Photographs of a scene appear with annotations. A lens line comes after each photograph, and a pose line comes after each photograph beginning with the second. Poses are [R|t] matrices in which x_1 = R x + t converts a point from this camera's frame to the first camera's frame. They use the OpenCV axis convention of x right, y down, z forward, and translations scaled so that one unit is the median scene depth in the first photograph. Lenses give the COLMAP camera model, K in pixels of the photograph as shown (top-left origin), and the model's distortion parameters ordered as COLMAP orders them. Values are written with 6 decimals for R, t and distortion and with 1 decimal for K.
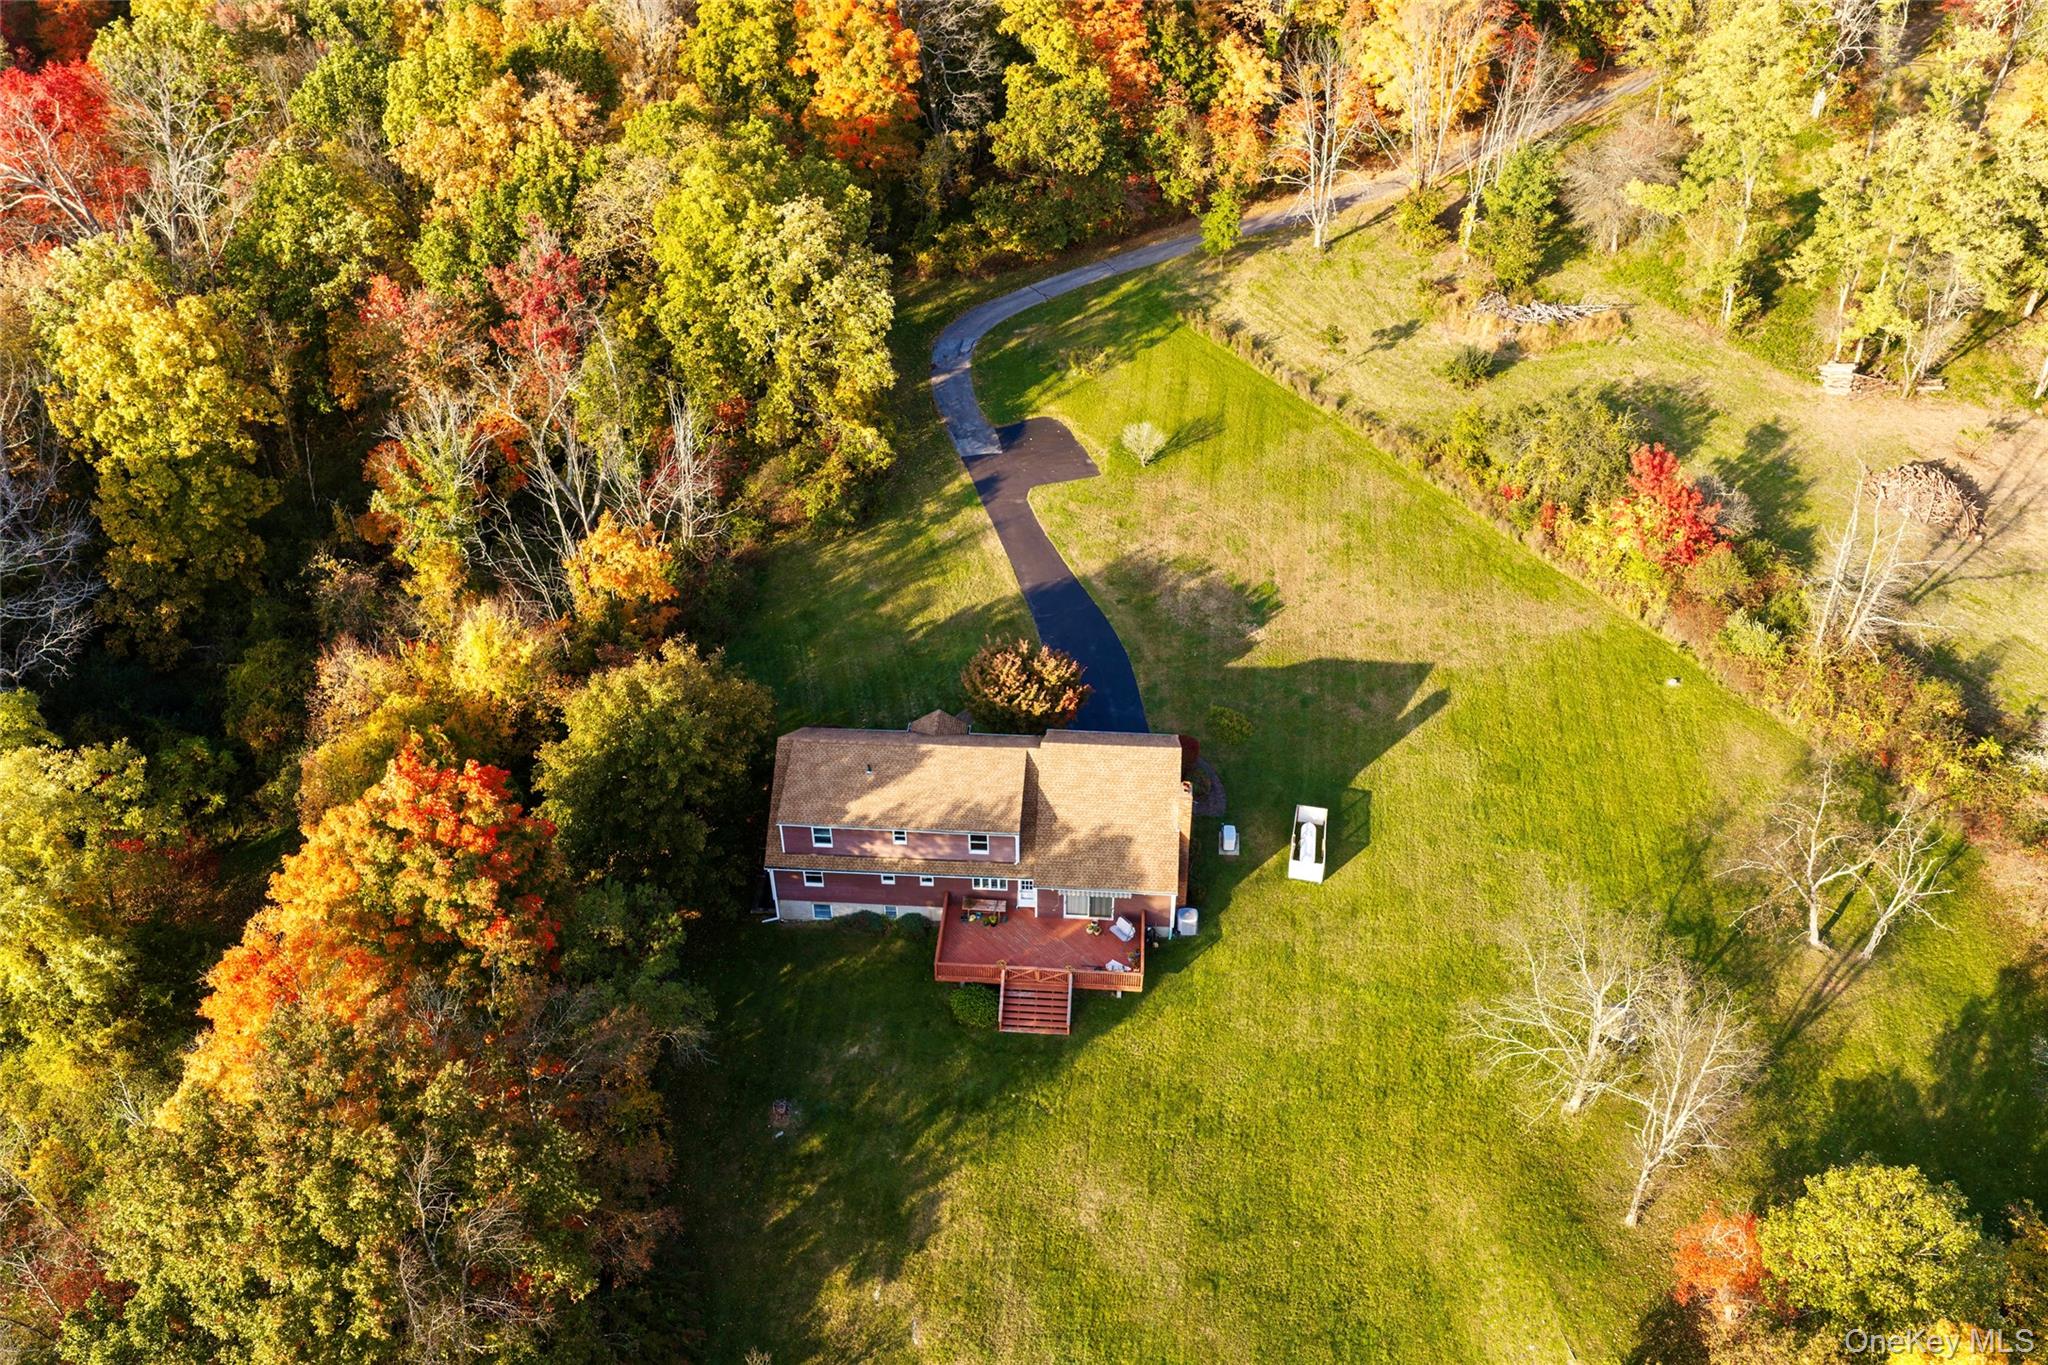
lens RADIAL K [[1700.6, 0, 1024.0], [0, 1700.6, 682.5], [0, 0, 1]] dist [0.040638, -0.101871]
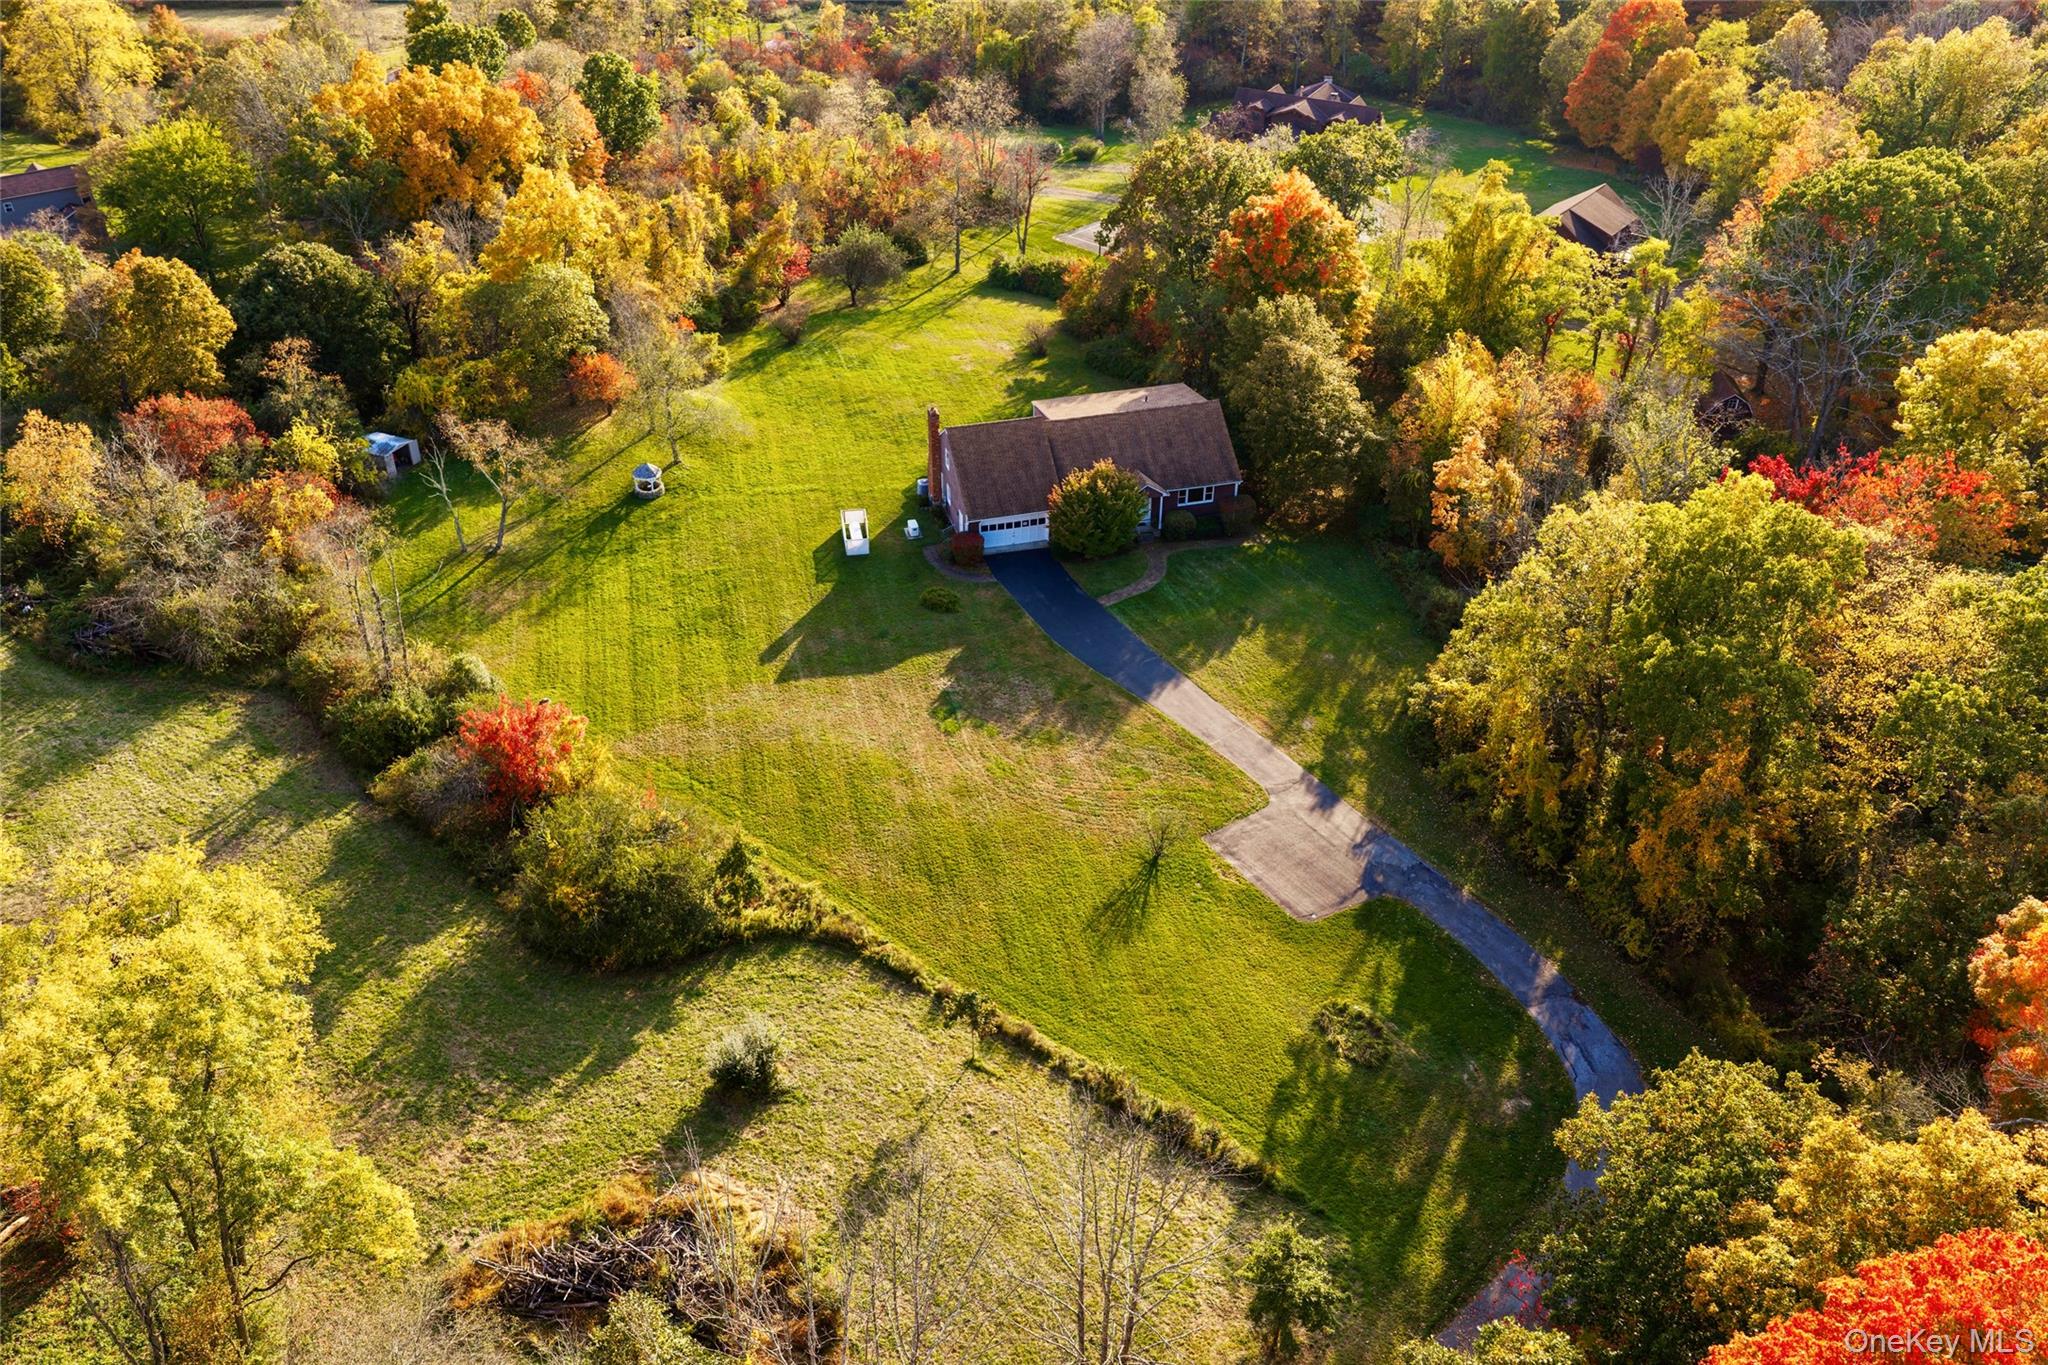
lens RADIAL K [[1700.6, 0, 1024.0], [0, 1700.6, 682.5], [0, 0, 1]] dist [0.040638, -0.101871]
pose [[-0.942267, 0.195536, -0.271842, 0.465679], [-0.198844, 0.326457, 0.924060, -1.232635], [0.269431, 0.924766, -0.268729, 1.624013]]
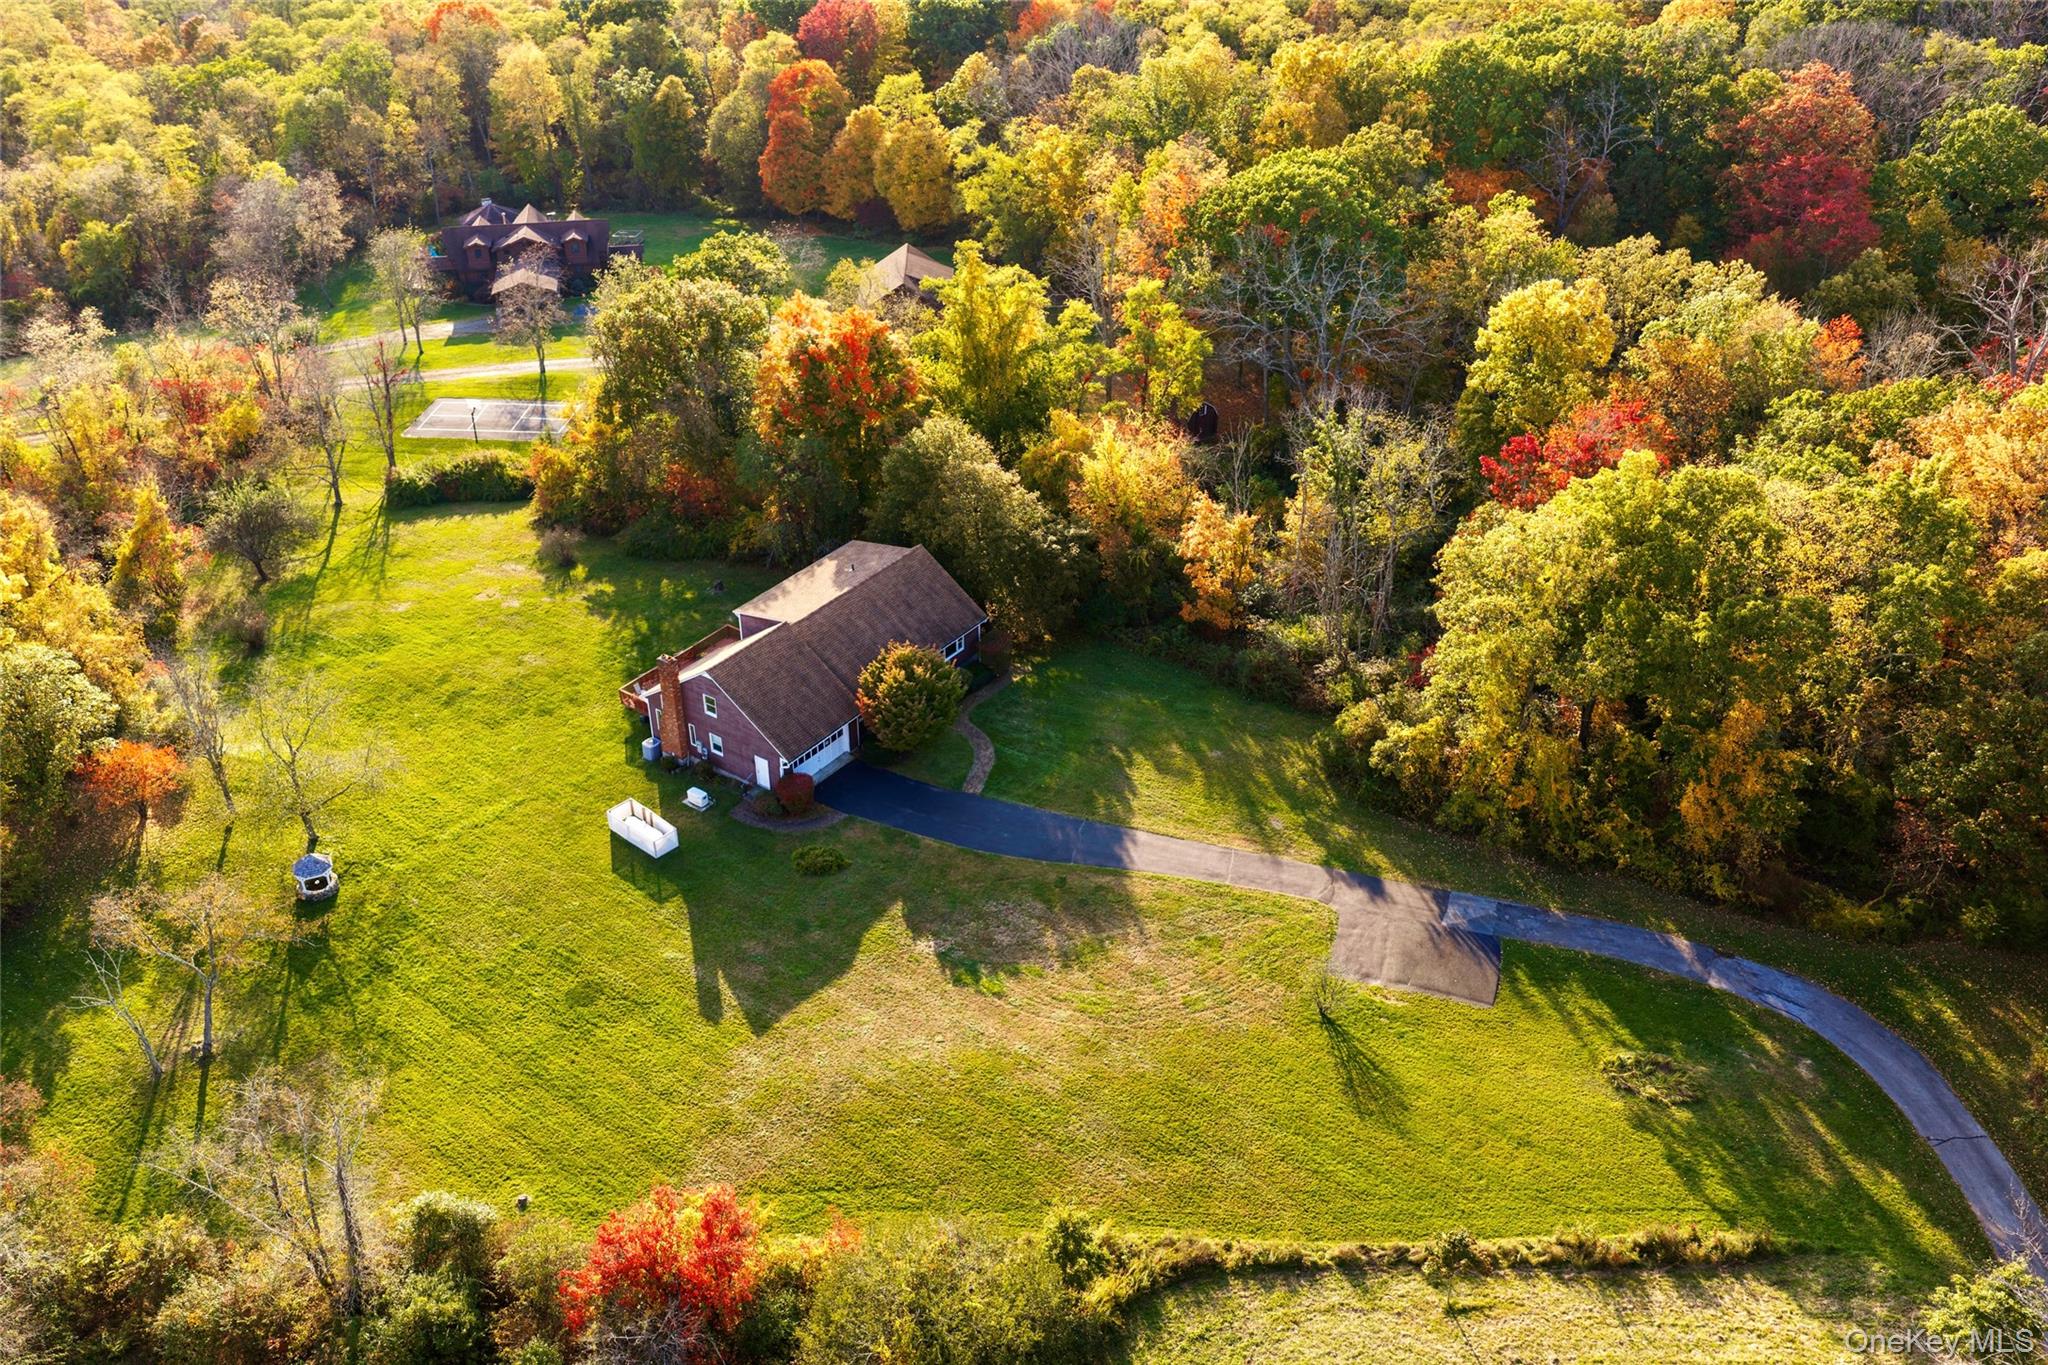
lens RADIAL K [[1700.6, 0, 1024.0], [0, 1700.6, 682.5], [0, 0, 1]] dist [0.040638, -0.101871]
pose [[-0.518808, 0.466937, -0.716106, 0.846023], [-0.515044, 0.497850, 0.697765, -0.915471], [0.682325, 0.730832, -0.017796, 1.201710]]
